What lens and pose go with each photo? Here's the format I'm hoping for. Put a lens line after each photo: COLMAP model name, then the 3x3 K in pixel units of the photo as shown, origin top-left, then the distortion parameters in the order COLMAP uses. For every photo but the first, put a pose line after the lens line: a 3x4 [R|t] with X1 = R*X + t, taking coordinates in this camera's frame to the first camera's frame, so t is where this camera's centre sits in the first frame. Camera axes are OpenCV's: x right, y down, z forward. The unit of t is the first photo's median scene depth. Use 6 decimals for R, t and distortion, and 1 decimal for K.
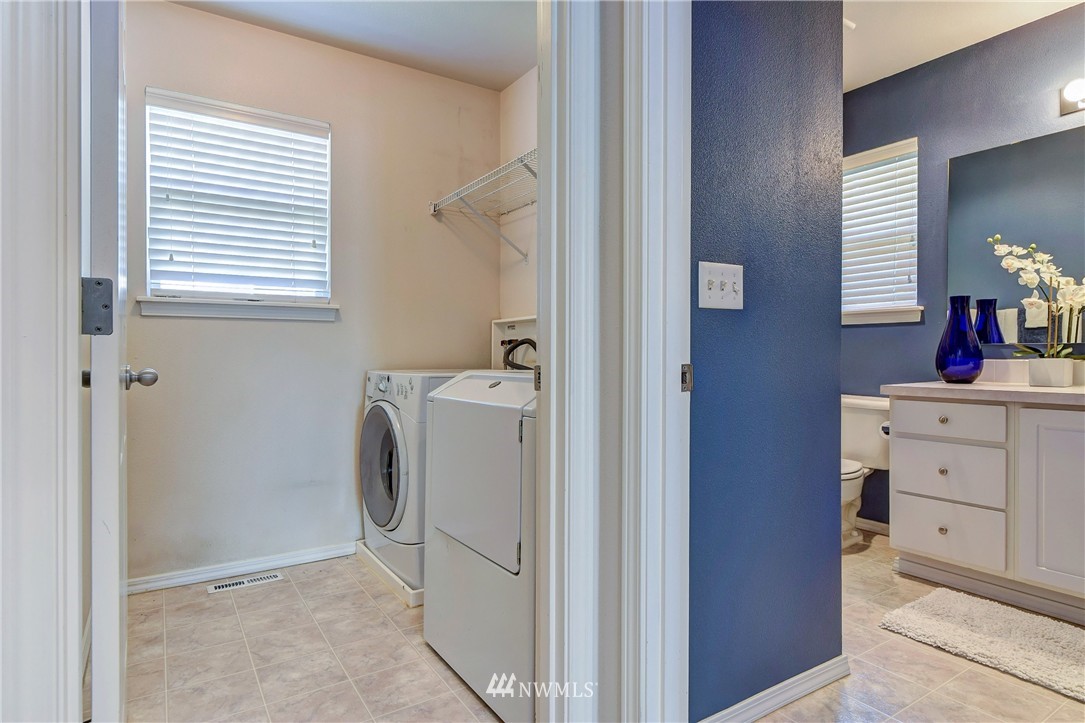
lens RADIAL K [[591.1, 0, 540.5], [0, 591.1, 369.0], [0, 0, 1]] dist [-0.006414, 0.000151]
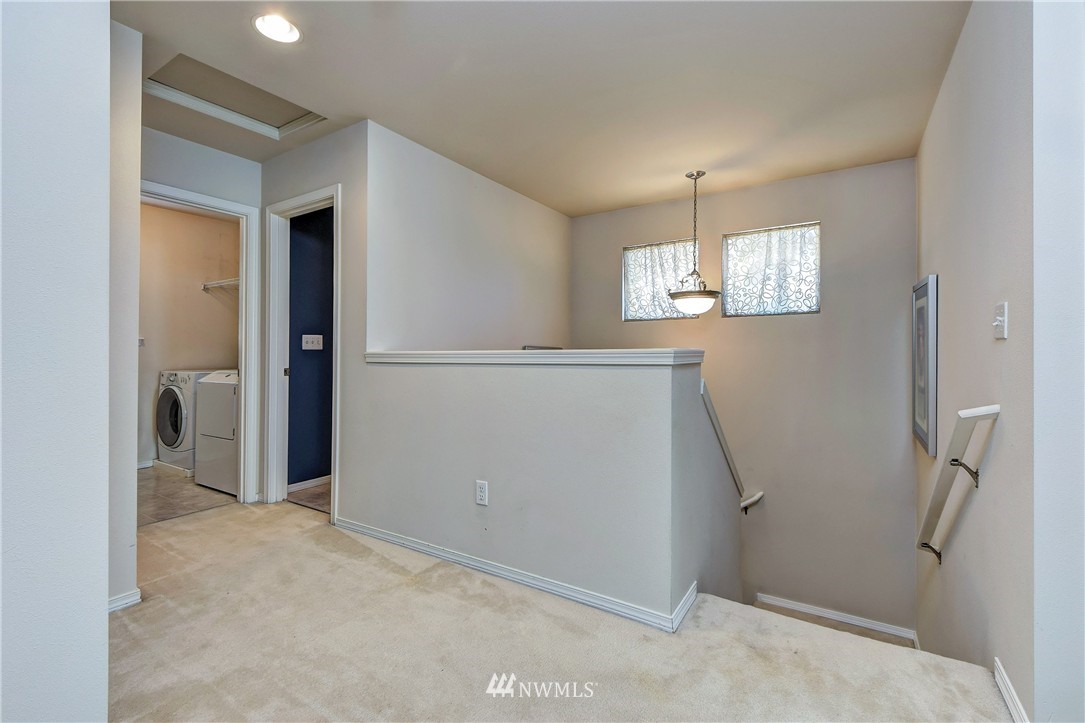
lens RADIAL K [[473.5, 0, 546.8], [0, 473.5, 356.7], [0, 0, 1]] dist [-0.017351, -0.001507]
pose [[0.904191, 0.005423, 0.427094, 0.268949], [0.004806, 0.999727, -0.022869, -0.003268], [-0.427101, 0.022730, 0.903918, -1.286105]]
